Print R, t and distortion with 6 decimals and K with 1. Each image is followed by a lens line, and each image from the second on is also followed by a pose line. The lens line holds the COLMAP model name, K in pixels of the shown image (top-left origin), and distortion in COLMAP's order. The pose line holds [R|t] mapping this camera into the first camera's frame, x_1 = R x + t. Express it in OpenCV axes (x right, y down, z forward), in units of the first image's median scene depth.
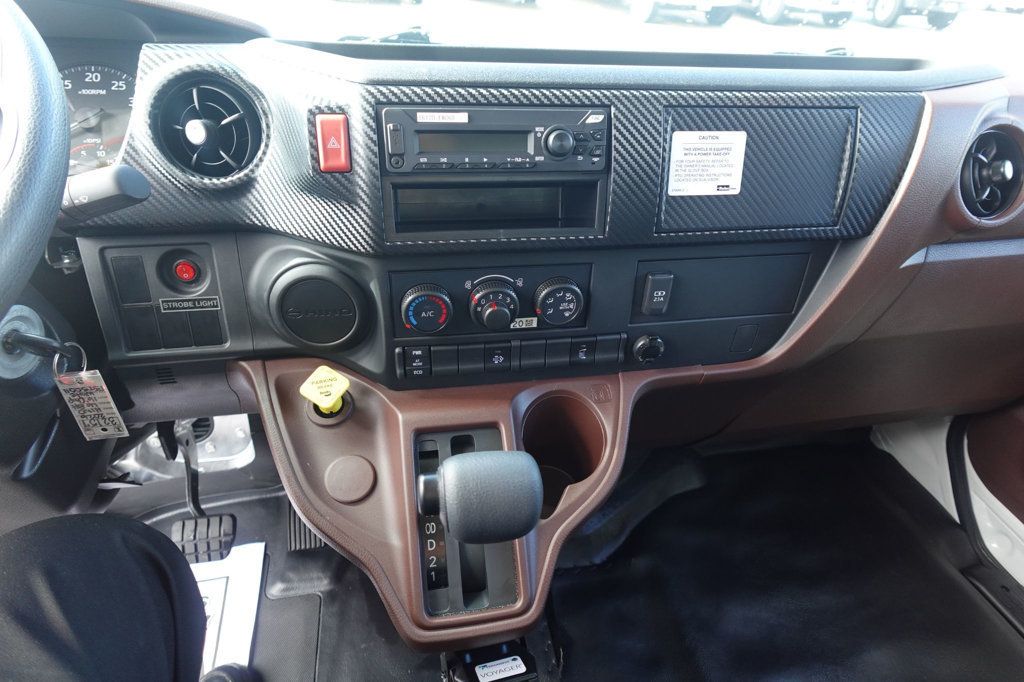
lens RADIAL K [[582.5, 0, 516.5], [0, 582.5, 339.9], [0, 0, 1]] dist [-0.003047, 0.000353]
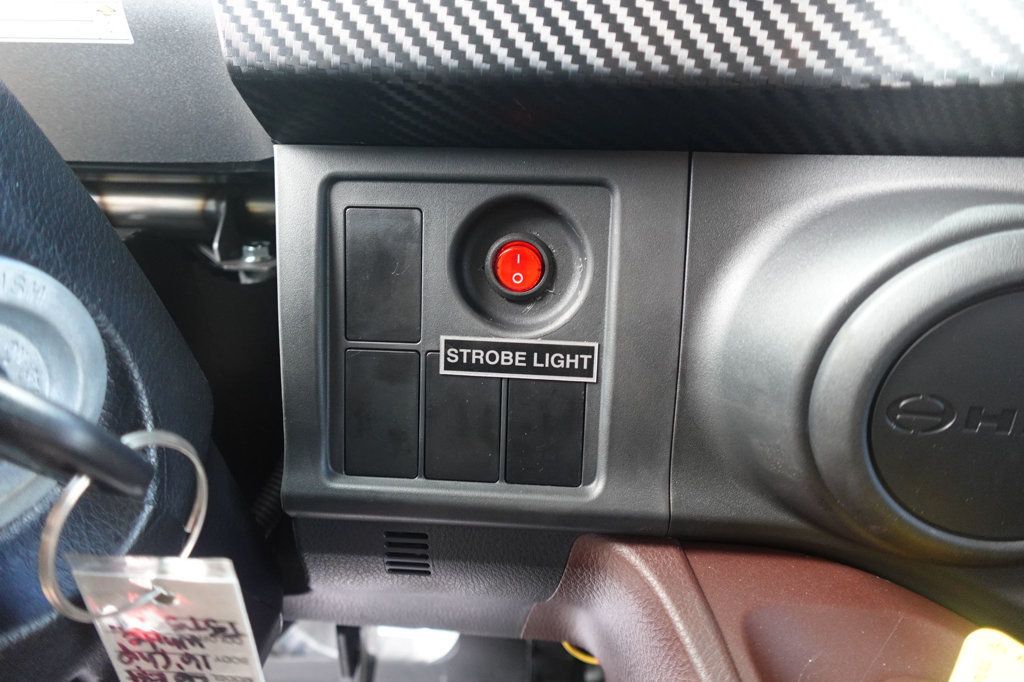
lens RADIAL K [[582.5, 0, 516.5], [0, 582.5, 339.9], [0, 0, 1]] dist [-0.003047, 0.000353]
pose [[0.962736, 0.066574, -0.262121, -0.473216], [-0.122163, 0.971762, -0.201876, -0.002251], [0.241280, 0.226375, 0.943683, 0.672683]]
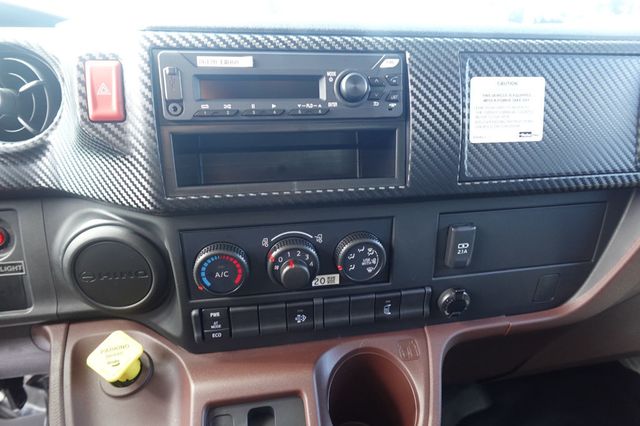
lens RADIAL K [[364.1, 0, 322.8], [0, 364.1, 212.3], [0, 0, 1]] dist [-0.003047, 0.000353]
pose [[0.998970, -0.031889, -0.032284, 0.031515], [0.025439, 0.982691, -0.183496, -0.029253], [0.037577, 0.182486, 0.982490, 0.386570]]
